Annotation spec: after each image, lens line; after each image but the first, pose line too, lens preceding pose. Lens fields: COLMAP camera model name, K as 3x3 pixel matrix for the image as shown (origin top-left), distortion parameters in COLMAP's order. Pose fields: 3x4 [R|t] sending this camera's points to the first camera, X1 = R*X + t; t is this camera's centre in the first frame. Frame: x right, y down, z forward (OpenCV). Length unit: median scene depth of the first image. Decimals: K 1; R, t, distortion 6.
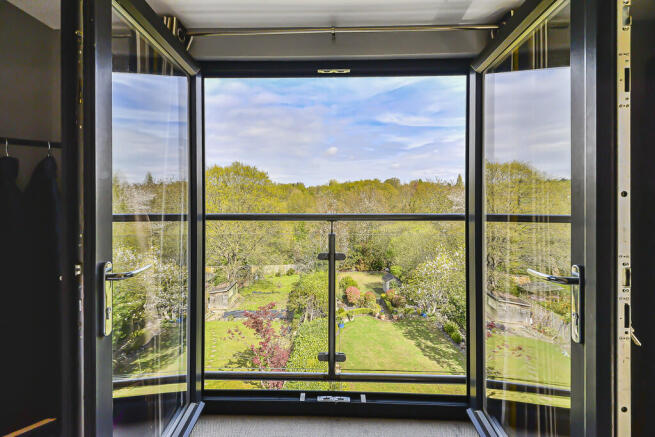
lens RADIAL K [[267.1, 0, 314.5], [0, 267.1, 198.4], [0, 0, 1]] dist [0.002642, 0.000125]
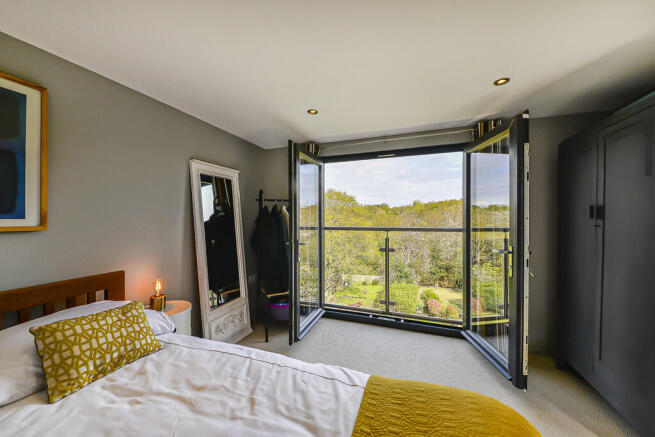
lens RADIAL K [[246.7, 0, 318.8], [0, 246.7, 216.9], [0, 0, 1]] dist [0.000310, -0.000120]
pose [[0.948694, -0.004418, -0.316164, 0.159907], [0.003294, 0.999986, -0.004090, -0.011985], [0.316178, 0.002839, 0.948696, -0.818510]]
